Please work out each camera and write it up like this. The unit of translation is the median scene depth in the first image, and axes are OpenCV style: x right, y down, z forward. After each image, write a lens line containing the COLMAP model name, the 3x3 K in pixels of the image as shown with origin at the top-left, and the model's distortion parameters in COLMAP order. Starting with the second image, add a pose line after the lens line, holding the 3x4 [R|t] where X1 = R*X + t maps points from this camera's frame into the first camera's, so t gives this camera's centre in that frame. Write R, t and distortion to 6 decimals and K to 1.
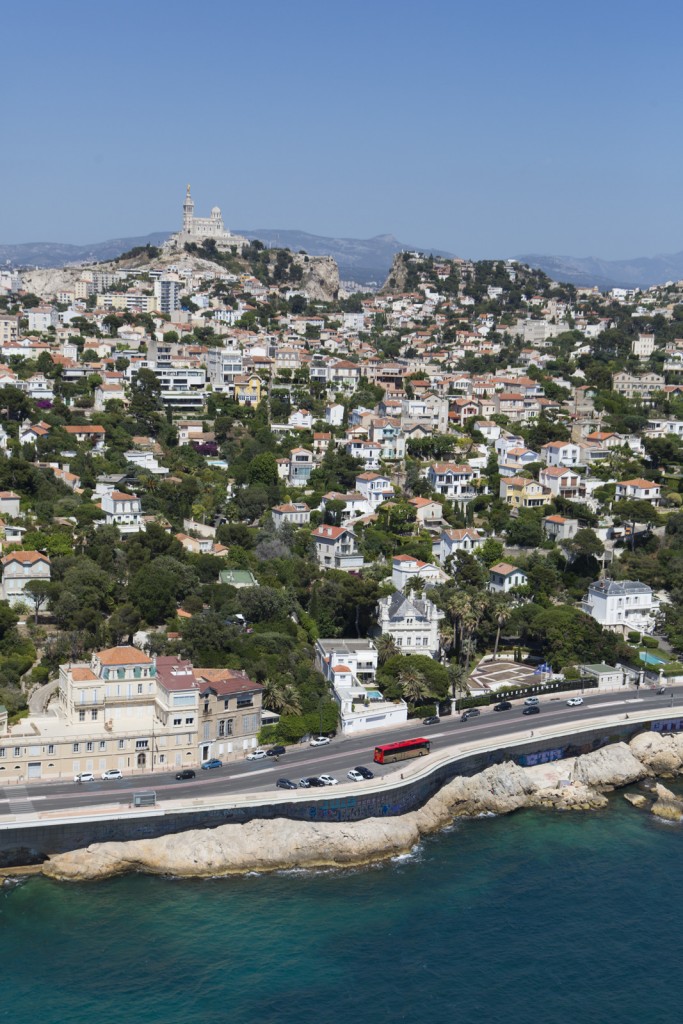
lens RADIAL K [[684.1, 0, 341.5], [0, 684.1, 512.0], [0, 0, 1]] dist [0.015313, 0.005737]
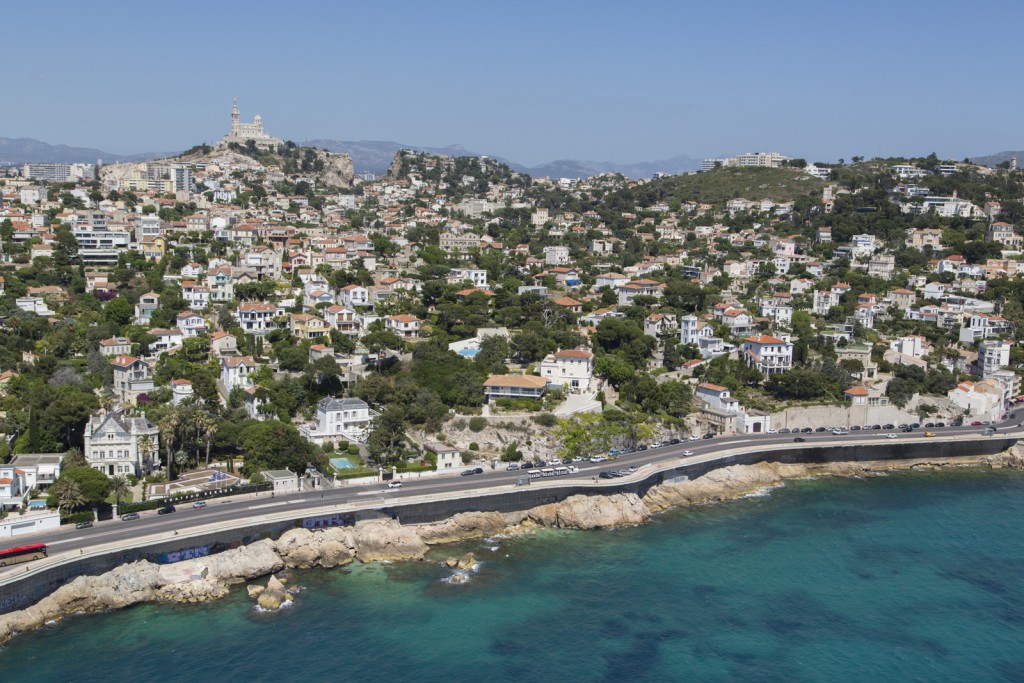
lens RADIAL K [[500.4, 0, 512.0], [0, 500.4, 341.5], [0, 0, 1]] dist [0.002487, 0.000495]
pose [[0.999176, -0.012147, 0.038739, 0.526576], [0.013000, 0.999676, -0.021863, 0.019642], [-0.038460, 0.022349, 0.999010, 0.093947]]
